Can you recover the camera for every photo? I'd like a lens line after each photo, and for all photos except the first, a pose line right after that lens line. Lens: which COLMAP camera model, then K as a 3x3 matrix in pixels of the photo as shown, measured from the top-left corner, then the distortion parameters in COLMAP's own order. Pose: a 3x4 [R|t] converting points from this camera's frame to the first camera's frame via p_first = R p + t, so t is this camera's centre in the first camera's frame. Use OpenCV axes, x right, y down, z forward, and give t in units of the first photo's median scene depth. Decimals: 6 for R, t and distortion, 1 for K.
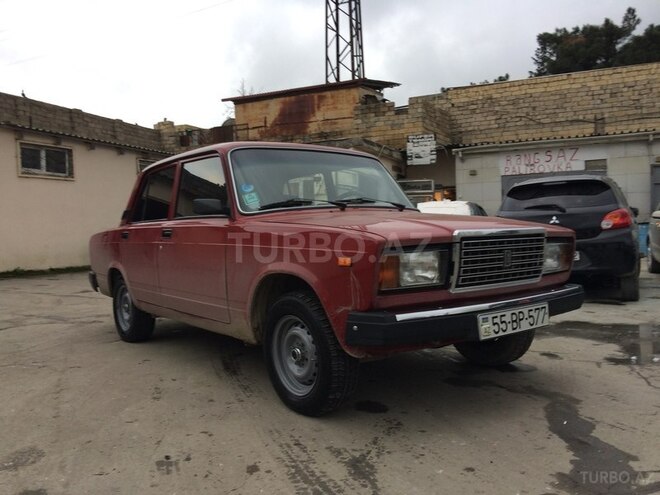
lens RADIAL K [[550.7, 0, 330.0], [0, 550.7, 247.5], [0, 0, 1]] dist [0.095415, -0.137138]
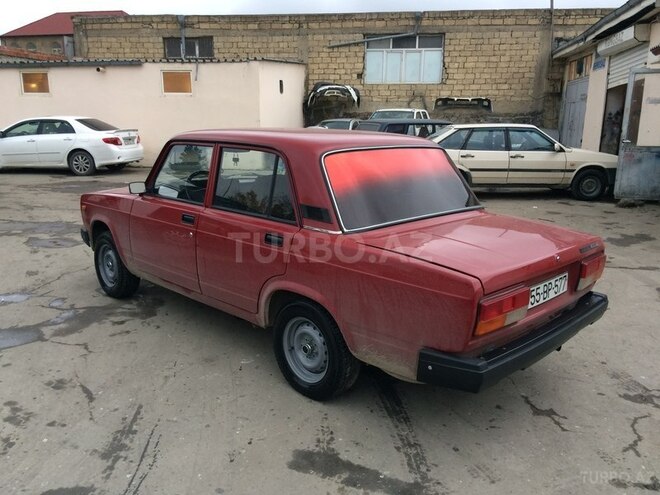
lens RADIAL K [[550.7, 0, 330.0], [0, 550.7, 247.5], [0, 0, 1]] dist [0.095415, -0.137138]
pose [[-0.992888, 0.038487, -0.112662, -0.017068], [0.008778, 0.967395, 0.253122, -0.050120], [0.118730, 0.250333, -0.960852, 0.463191]]
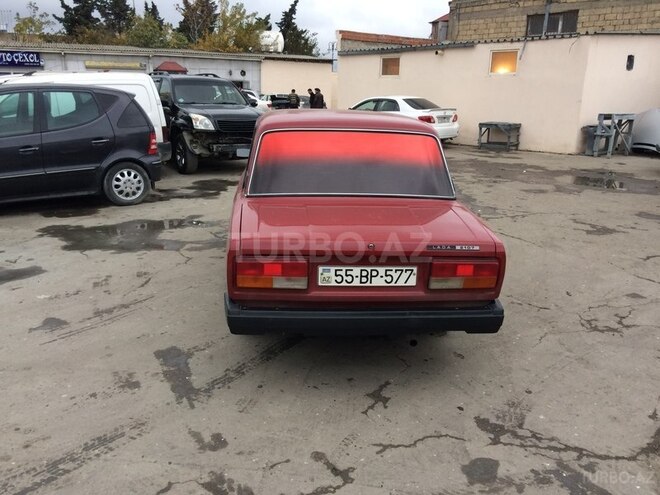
lens RADIAL K [[550.7, 0, 330.0], [0, 550.7, 247.5], [0, 0, 1]] dist [0.095415, -0.137138]
pose [[-0.834703, -0.147195, 0.530664, -0.170739], [0.009885, 0.959457, 0.281682, -0.051538], [-0.550611, 0.240367, -0.799407, 0.455307]]
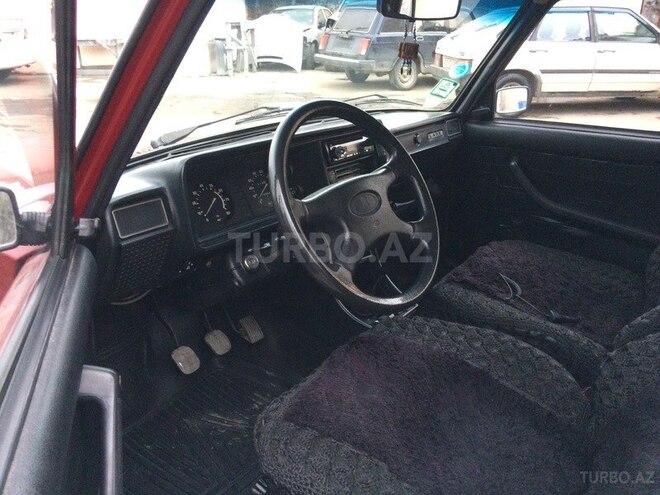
lens RADIAL K [[550.7, 0, 330.0], [0, 550.7, 247.5], [0, 0, 1]] dist [0.095415, -0.137138]
pose [[-0.966919, 0.107972, -0.231107, 0.020747], [0.004531, 0.913125, 0.407654, -0.029858], [0.255045, 0.393121, -0.883407, 0.264950]]
